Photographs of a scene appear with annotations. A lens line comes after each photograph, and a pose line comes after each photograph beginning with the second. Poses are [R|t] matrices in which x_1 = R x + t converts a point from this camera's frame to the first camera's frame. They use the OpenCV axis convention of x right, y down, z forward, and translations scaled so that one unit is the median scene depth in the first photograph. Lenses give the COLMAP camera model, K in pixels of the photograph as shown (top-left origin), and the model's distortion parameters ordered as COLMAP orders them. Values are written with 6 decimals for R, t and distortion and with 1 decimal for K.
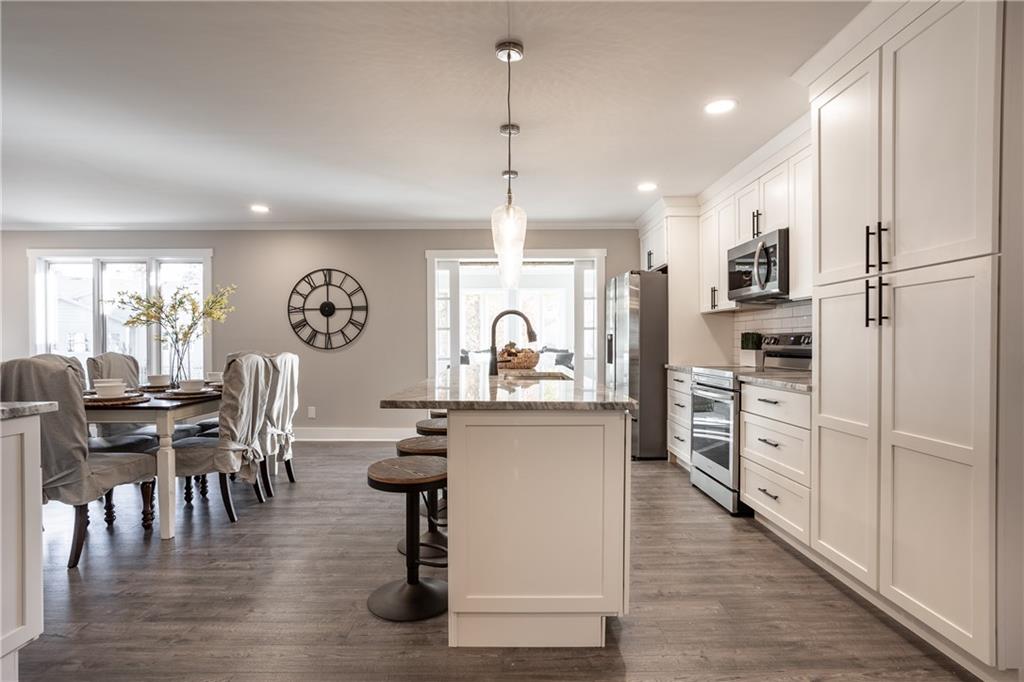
lens RADIAL K [[493.8, 0, 511.3], [0, 493.8, 345.4], [0, 0, 1]] dist [-0.036552, 0.018592]
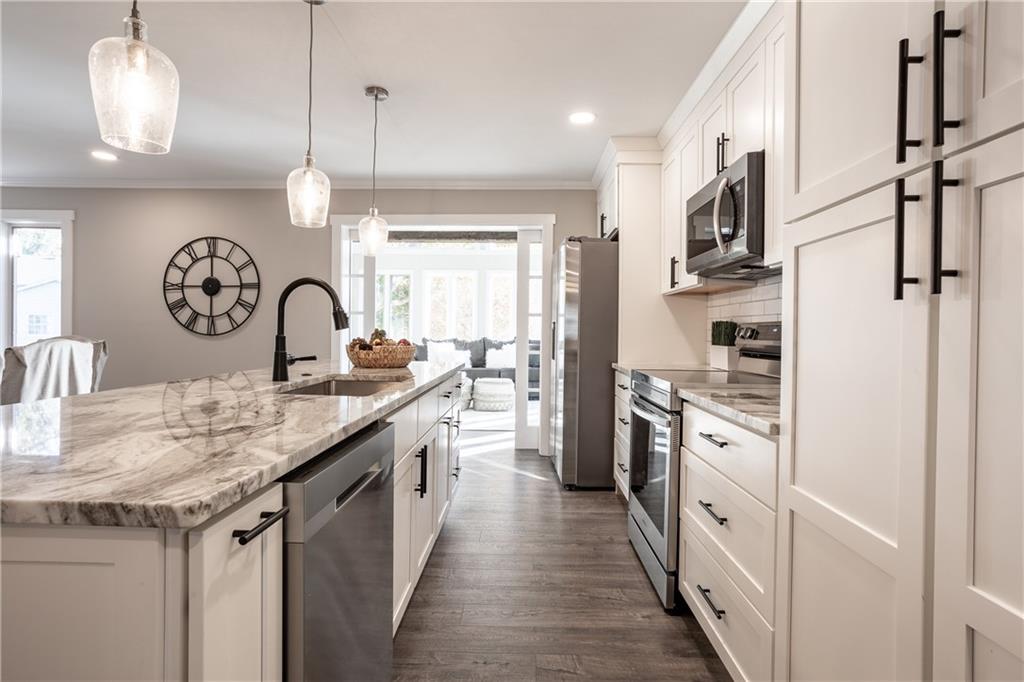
lens RADIAL K [[493.8, 0, 513.2], [0, 493.8, 334.5], [0, 0, 1]] dist [-0.036552, 0.018592]
pose [[0.999551, 0.015668, -0.025532, 0.236313], [-0.015688, 0.999877, -0.000579, -0.002564], [0.025520, 0.000980, 0.999674, 0.329319]]
